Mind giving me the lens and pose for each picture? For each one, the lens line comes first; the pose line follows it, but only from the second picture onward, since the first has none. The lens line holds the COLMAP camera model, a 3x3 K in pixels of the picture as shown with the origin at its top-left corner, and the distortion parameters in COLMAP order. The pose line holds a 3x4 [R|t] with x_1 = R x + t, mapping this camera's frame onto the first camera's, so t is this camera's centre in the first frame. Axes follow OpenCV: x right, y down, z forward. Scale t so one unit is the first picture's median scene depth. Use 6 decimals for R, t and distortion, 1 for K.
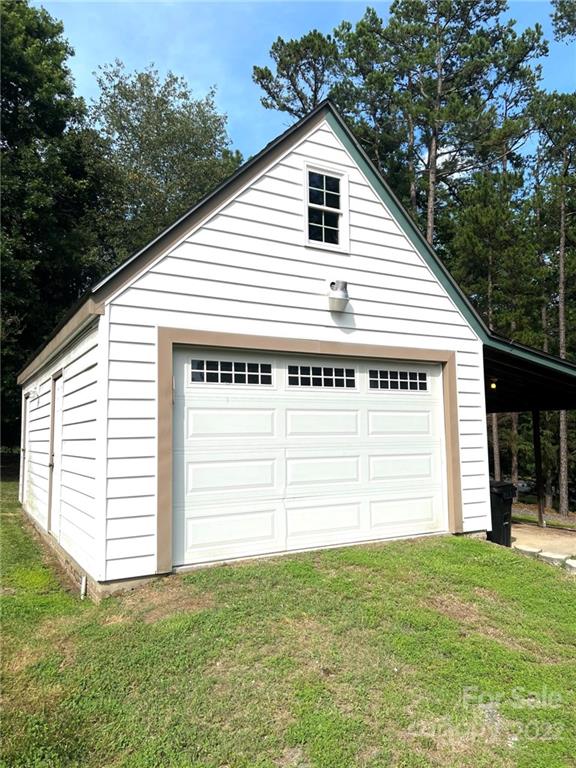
lens RADIAL K [[573.1, 0, 283.7], [0, 573.1, 377.6], [0, 0, 1]] dist [0.047310, -0.052550]
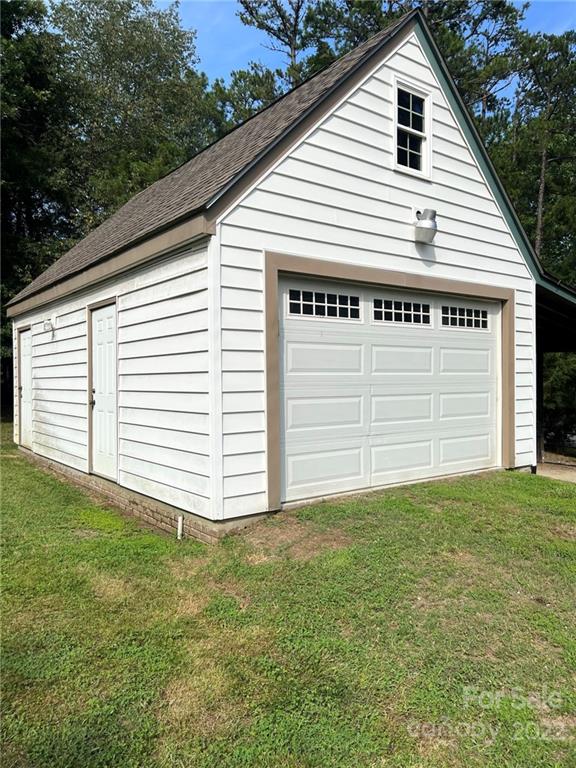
lens RADIAL K [[573.1, 0, 286.8], [0, 573.1, 378.8], [0, 0, 1]] dist [0.047310, -0.052550]
pose [[0.991602, 0.007009, 0.129138, -0.246005], [-0.019844, 0.994952, 0.098372, 0.019162], [-0.127796, -0.100108, 0.986735, 0.056330]]
